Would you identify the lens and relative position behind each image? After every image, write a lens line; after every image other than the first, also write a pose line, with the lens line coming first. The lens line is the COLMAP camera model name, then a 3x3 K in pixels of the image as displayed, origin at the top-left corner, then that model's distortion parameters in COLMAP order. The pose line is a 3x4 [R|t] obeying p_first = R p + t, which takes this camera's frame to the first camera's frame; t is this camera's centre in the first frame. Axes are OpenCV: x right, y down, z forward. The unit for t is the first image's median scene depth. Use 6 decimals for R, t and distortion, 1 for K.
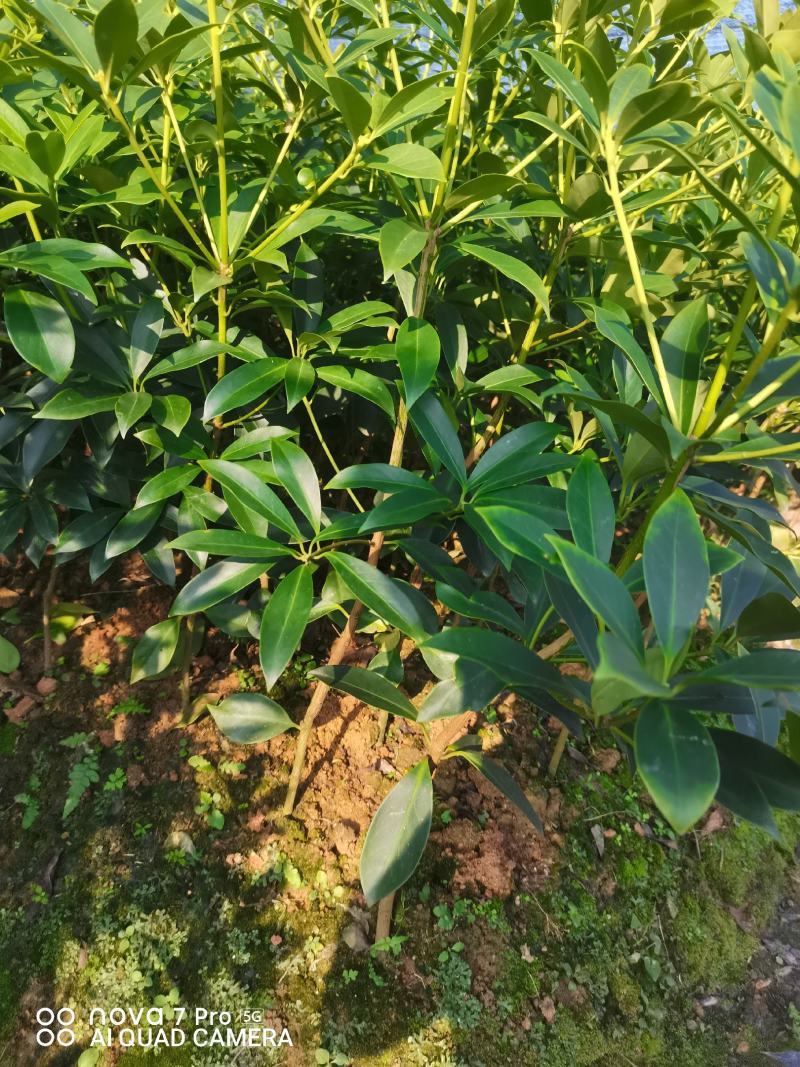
lens RADIAL K [[813.4, 0, 401.6], [0, 813.4, 531.7], [0, 0, 1]] dist [0.027784, -0.023251]
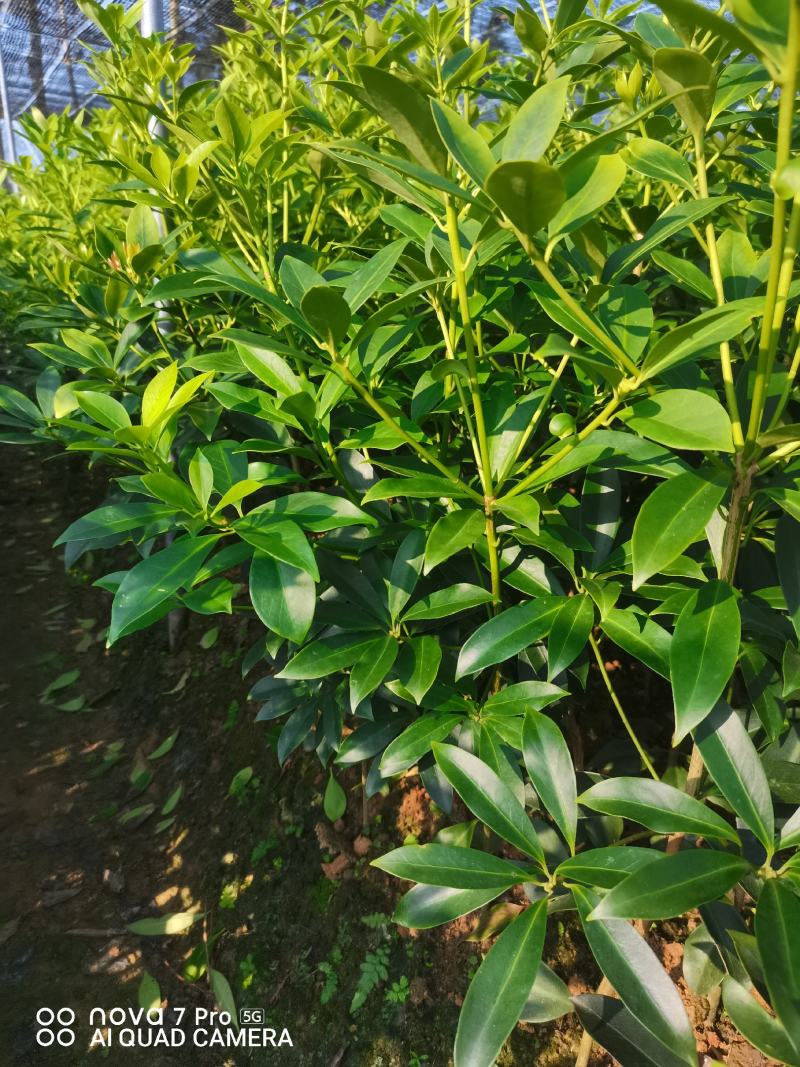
lens RADIAL K [[813.4, 0, 400.8], [0, 813.4, 534.7], [0, 0, 1]] dist [0.027784, -0.023251]
pose [[0.877313, 0.034160, -0.478701, 0.081976], [-0.058098, 0.997687, -0.035281, -0.182425], [0.476389, 0.058765, 0.877269, 0.149043]]
